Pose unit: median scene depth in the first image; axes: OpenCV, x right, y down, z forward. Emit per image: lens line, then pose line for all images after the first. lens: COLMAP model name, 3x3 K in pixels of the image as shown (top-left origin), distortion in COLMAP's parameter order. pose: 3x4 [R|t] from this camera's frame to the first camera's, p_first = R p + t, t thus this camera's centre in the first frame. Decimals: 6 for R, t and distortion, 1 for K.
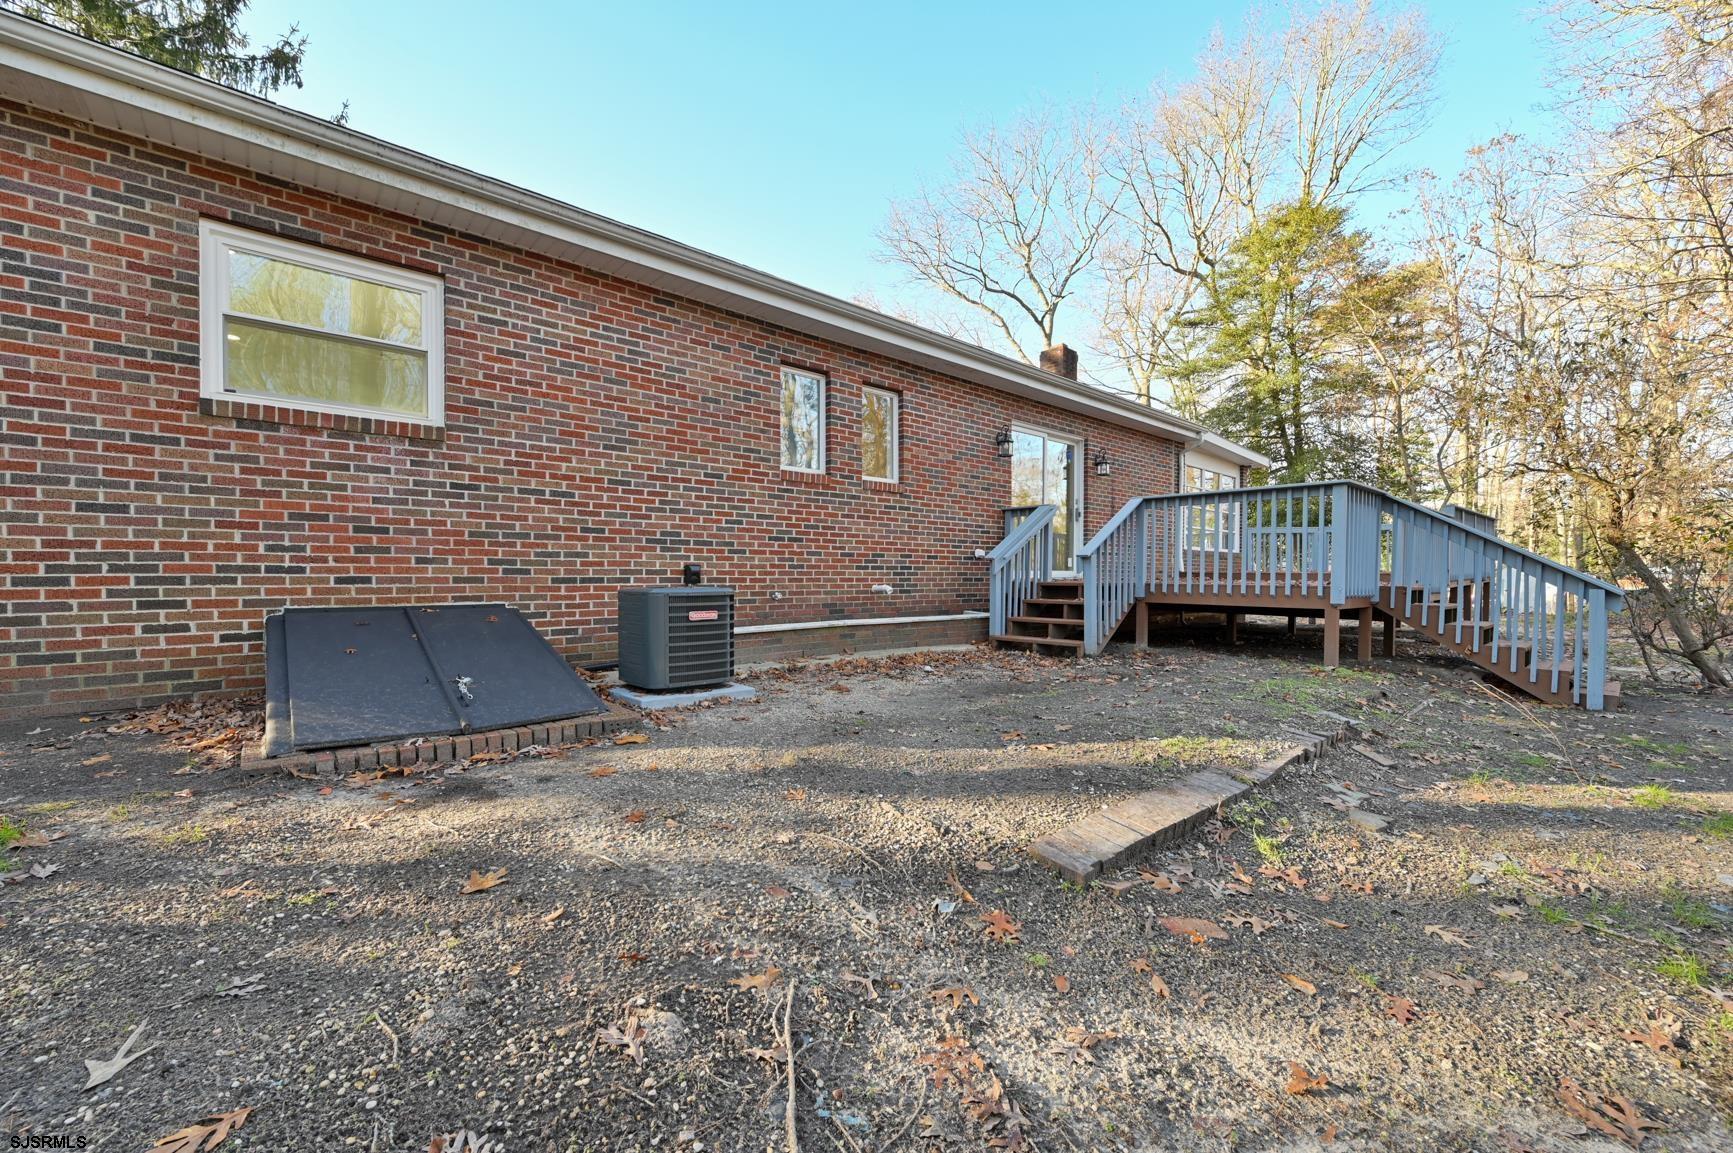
lens RADIAL K [[682.0, 0, 873.1], [0, 682.0, 589.2], [0, 0, 1]] dist [-0.001481, 0.000880]
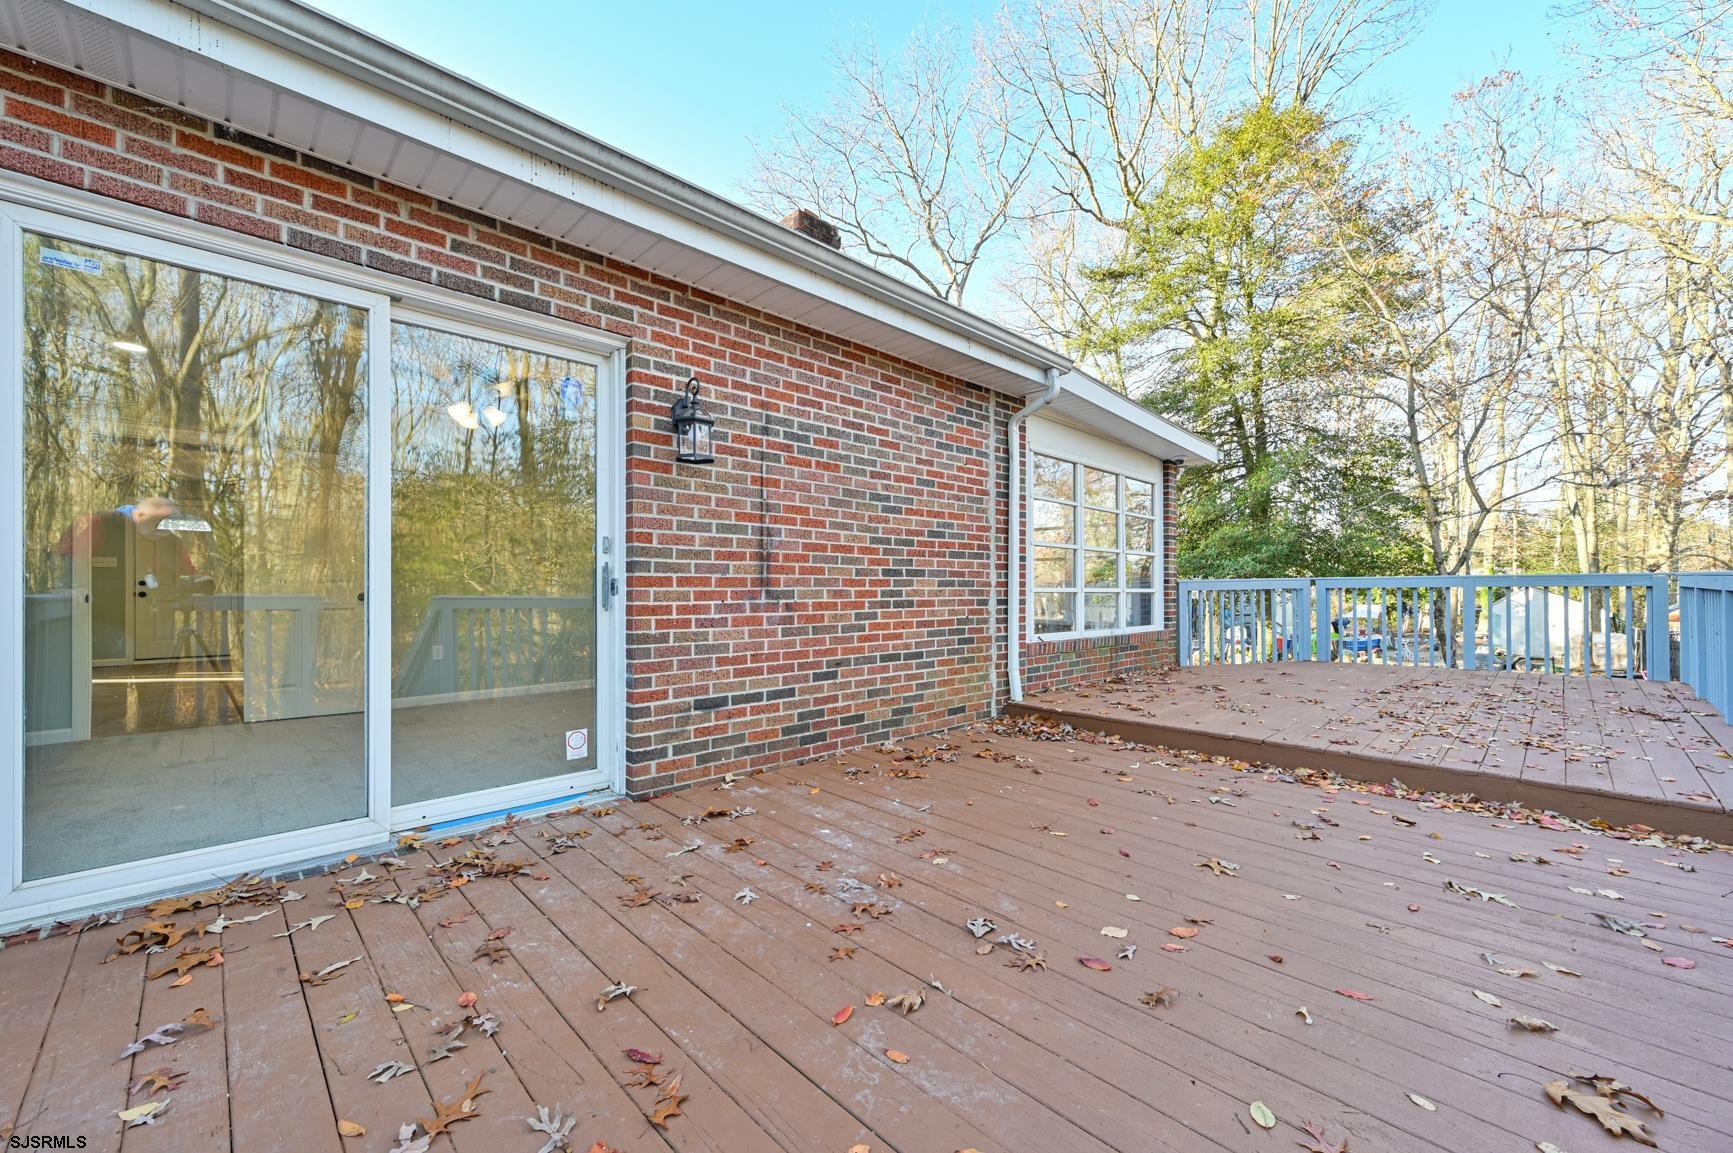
lens RADIAL K [[682.0, 0, 868.6], [0, 682.0, 587.0], [0, 0, 1]] dist [-0.001481, 0.000880]
pose [[0.999053, -0.000903, 0.043503, 0.175701], [0.001932, 0.999719, -0.023610, -0.044307], [-0.043469, 0.023672, 0.998774, 0.297826]]
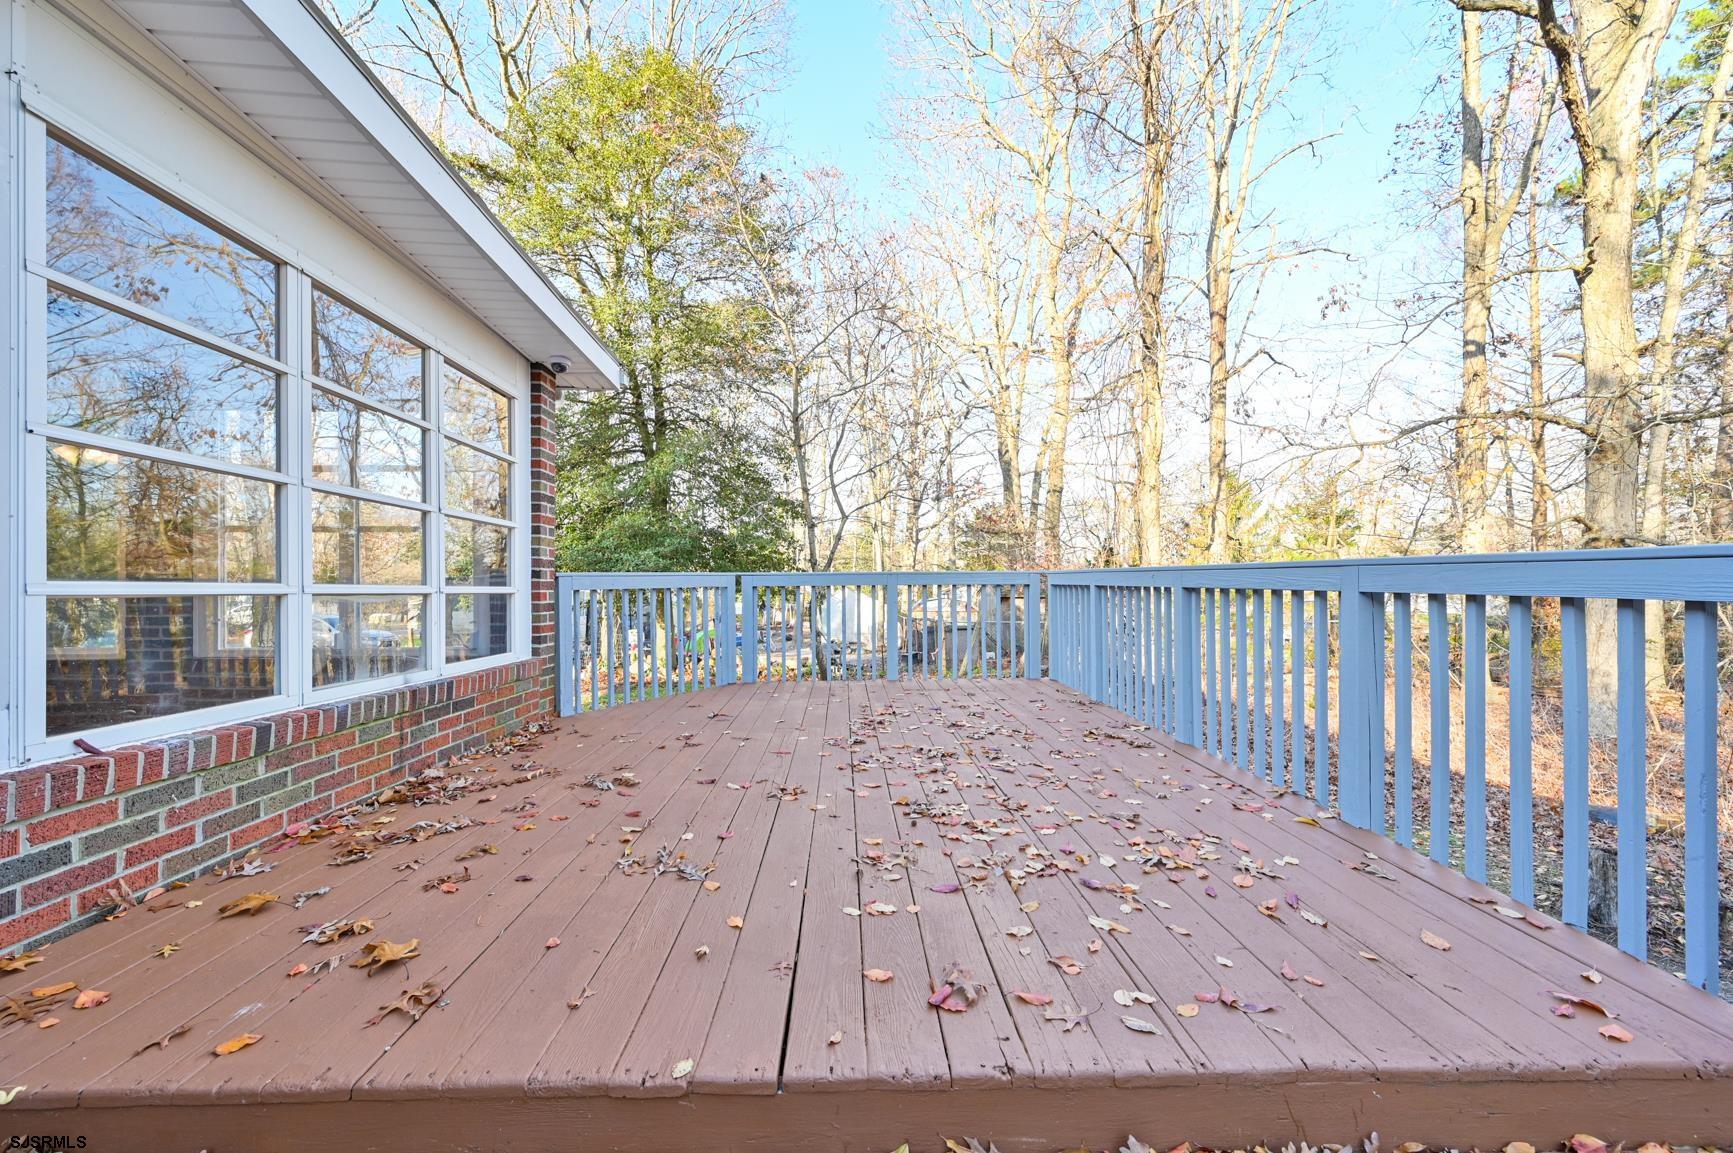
lens RADIAL K [[682.0, 0, 867.3], [0, 682.0, 585.1], [0, 0, 1]] dist [-0.001481, 0.000880]
pose [[0.641497, 0.002709, 0.767121, 0.242571], [0.017163, 0.999693, -0.017883, -0.046363], [-0.766934, 0.024638, 0.641253, 0.419582]]
